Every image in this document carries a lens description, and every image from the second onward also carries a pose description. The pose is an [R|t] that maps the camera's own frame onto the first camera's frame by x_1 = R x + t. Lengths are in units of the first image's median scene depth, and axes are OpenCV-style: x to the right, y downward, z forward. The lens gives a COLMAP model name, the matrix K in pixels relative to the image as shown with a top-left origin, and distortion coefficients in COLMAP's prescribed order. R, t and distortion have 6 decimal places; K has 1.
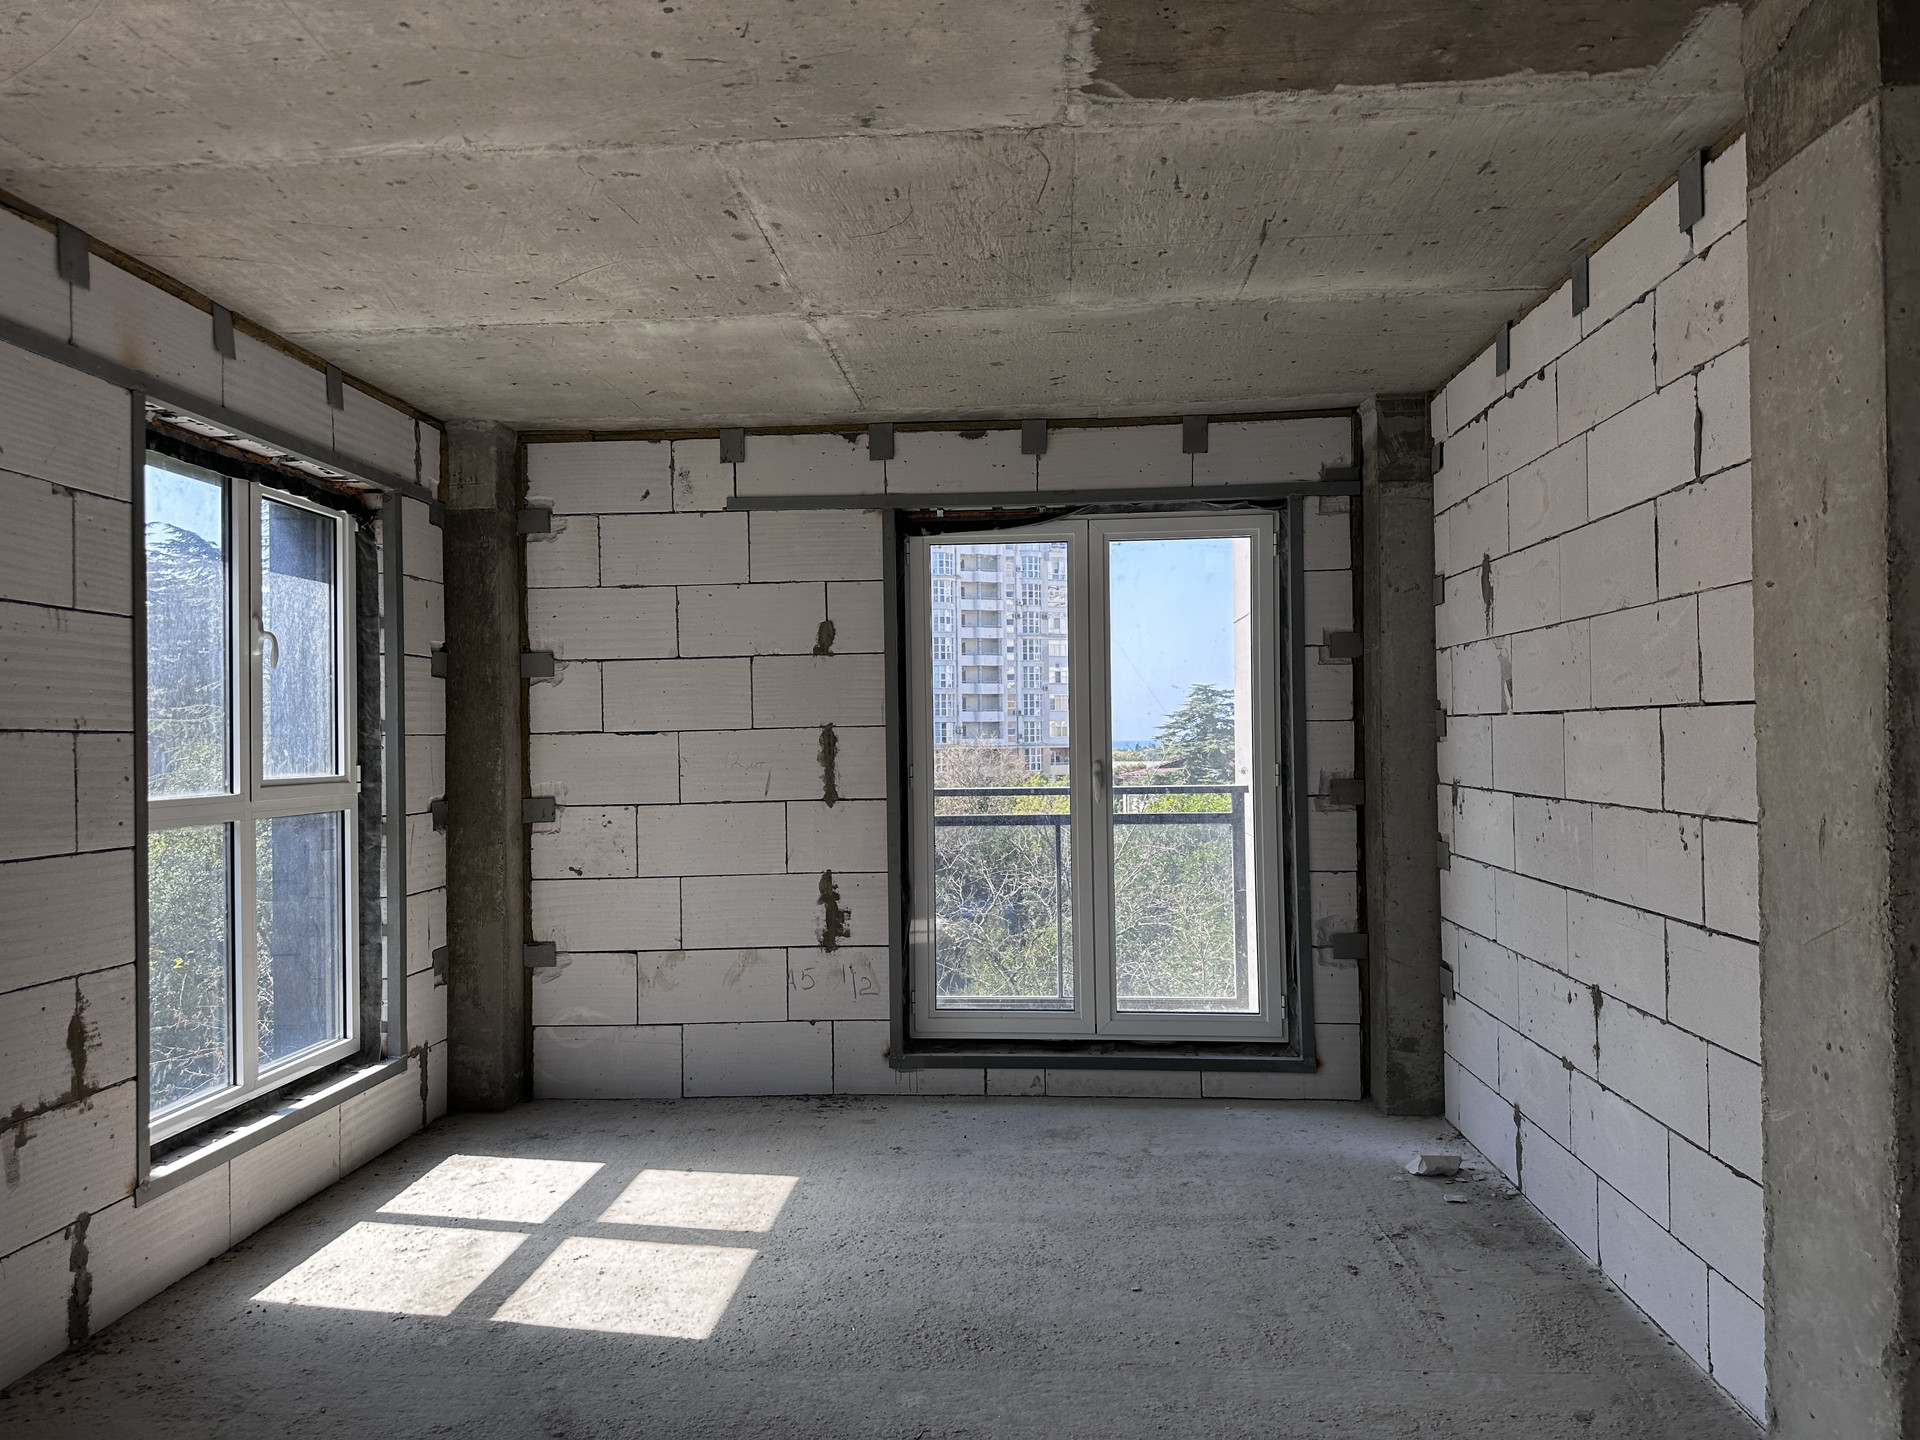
lens RADIAL K [[1348.9, 0, 955.4], [0, 1348.9, 725.8], [0, 0, 1]] dist [0.076732, -0.090354]
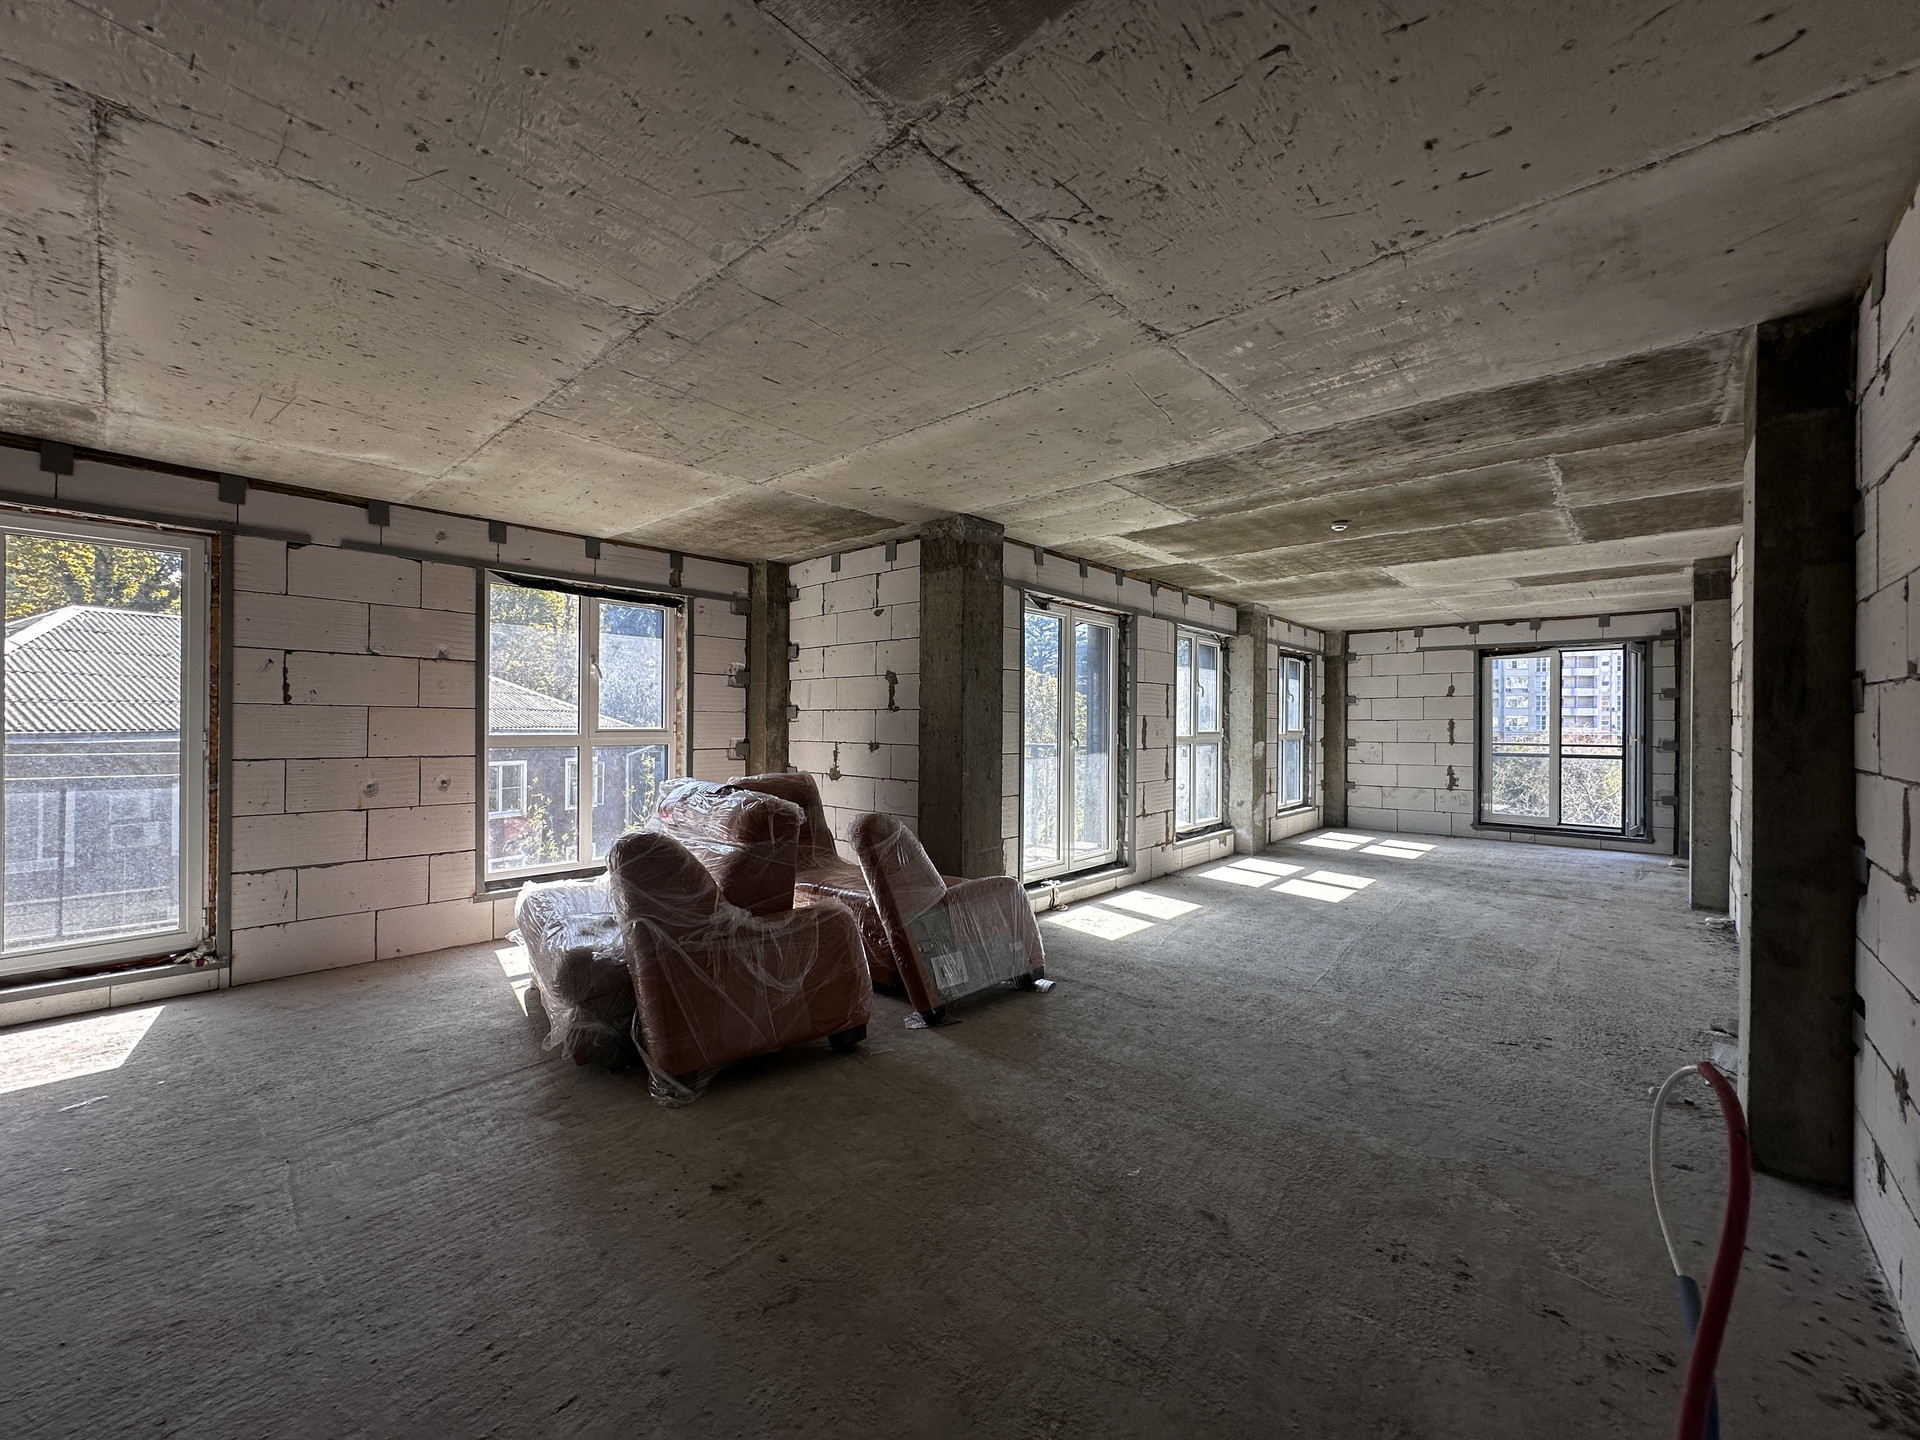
lens RADIAL K [[767.4, 0, 960.5], [0, 767.4, 721.5], [0, 0, 1]] dist [-0.001694, 0.001156]
pose [[0.787411, 0.017746, -0.616173, 0.112090], [-0.011538, 0.999835, 0.014050, -0.006919], [0.616321, -0.003954, 0.787485, -1.179904]]
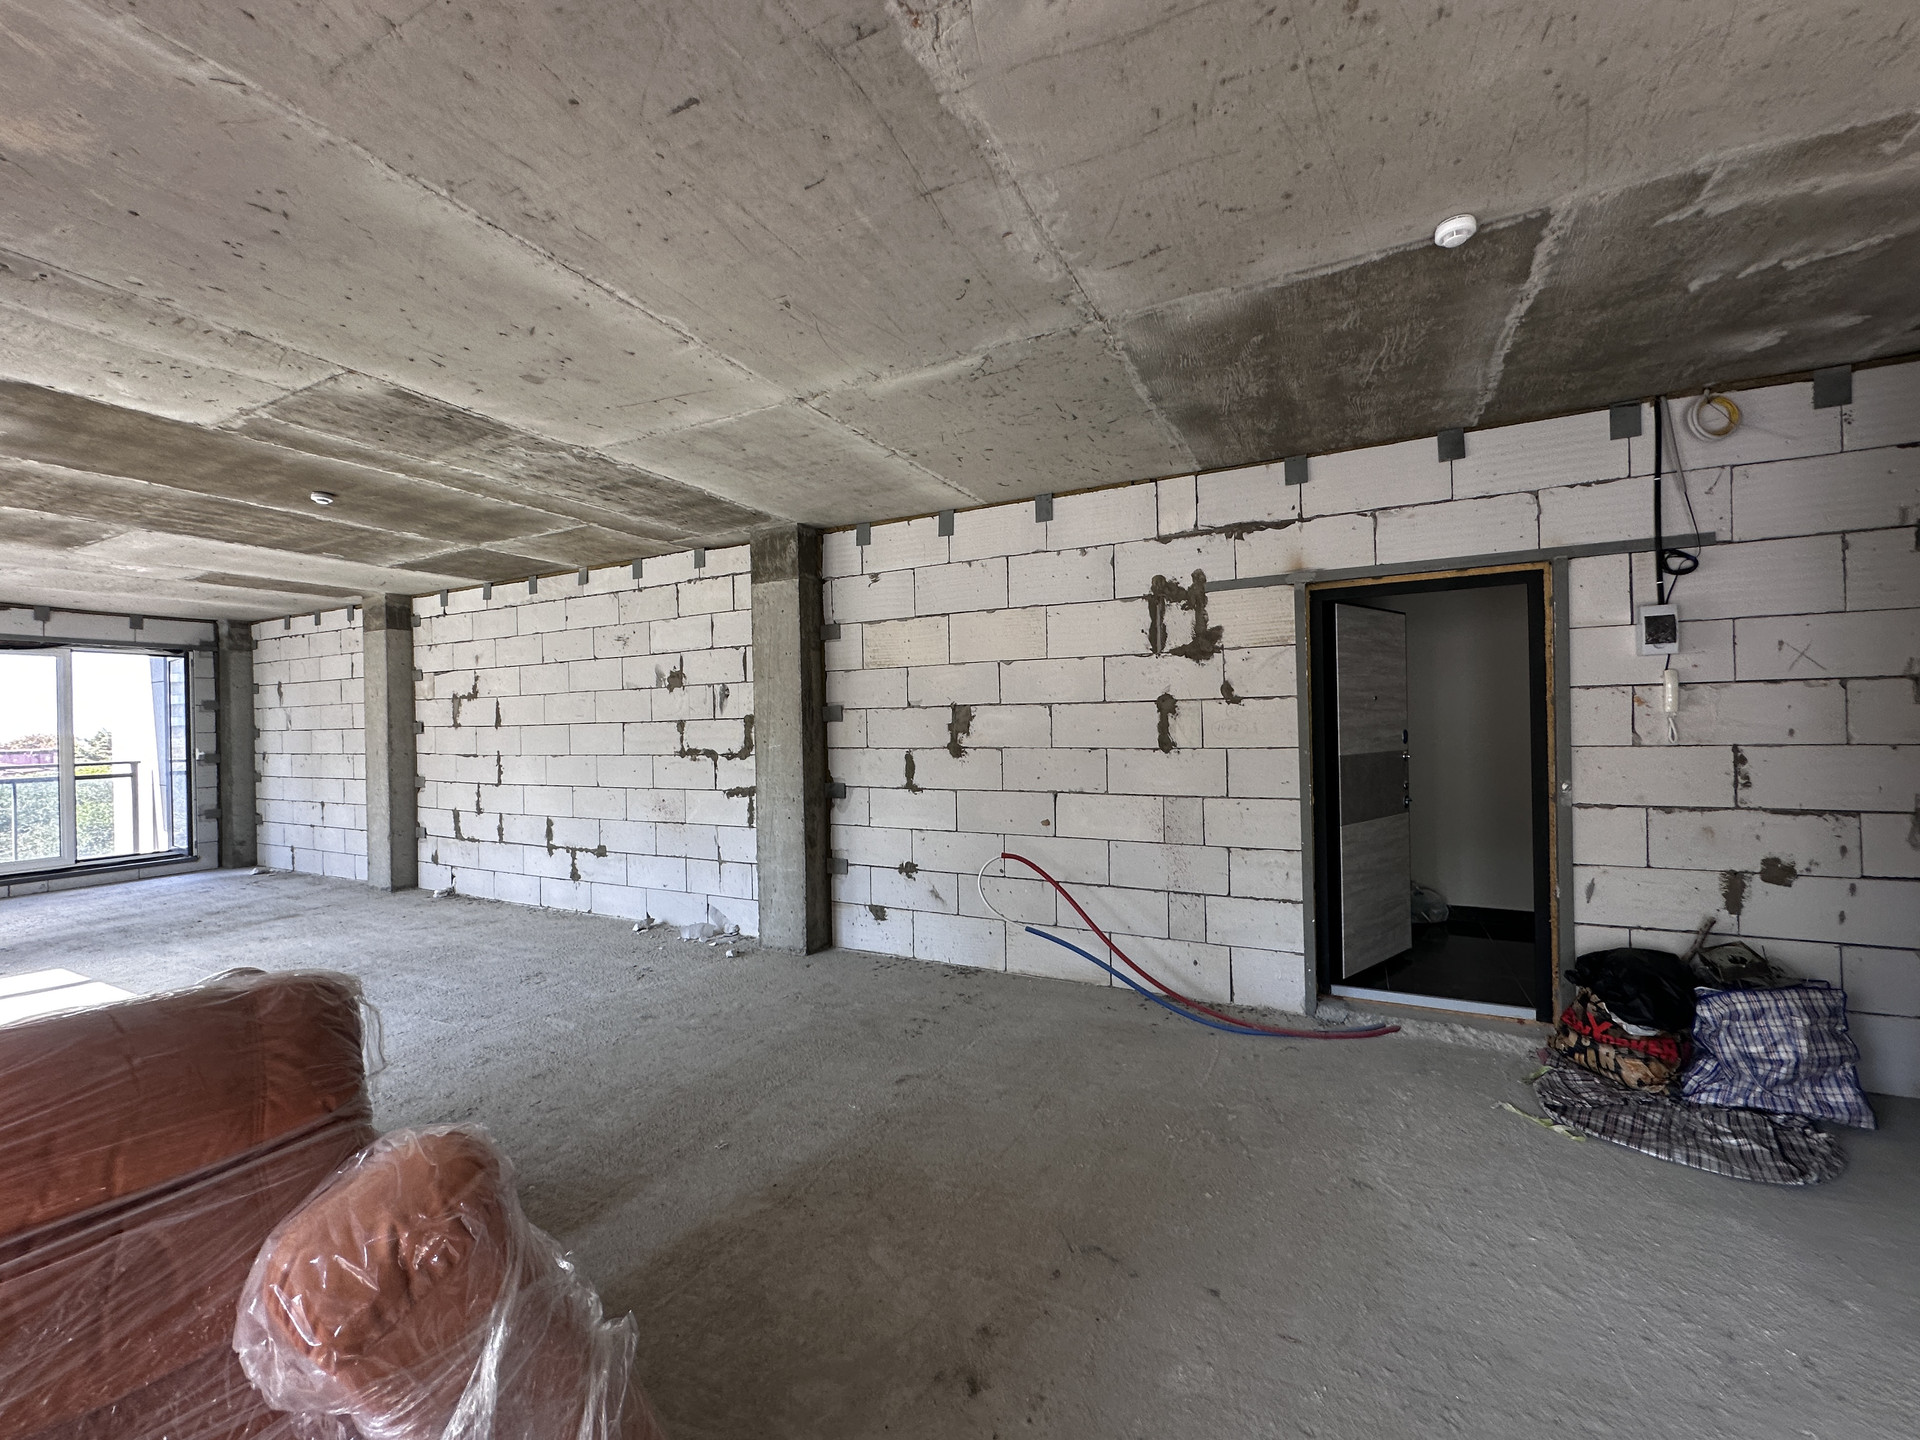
lens RADIAL K [[767.4, 0, 954.6], [0, 767.4, 720.4], [0, 0, 1]] dist [-0.001694, 0.001156]
pose [[0.391107, 0.006282, 0.920324, -0.574751], [0.007380, 0.999923, -0.009962, -0.002358], [-0.920316, 0.010688, 0.391030, -1.035613]]
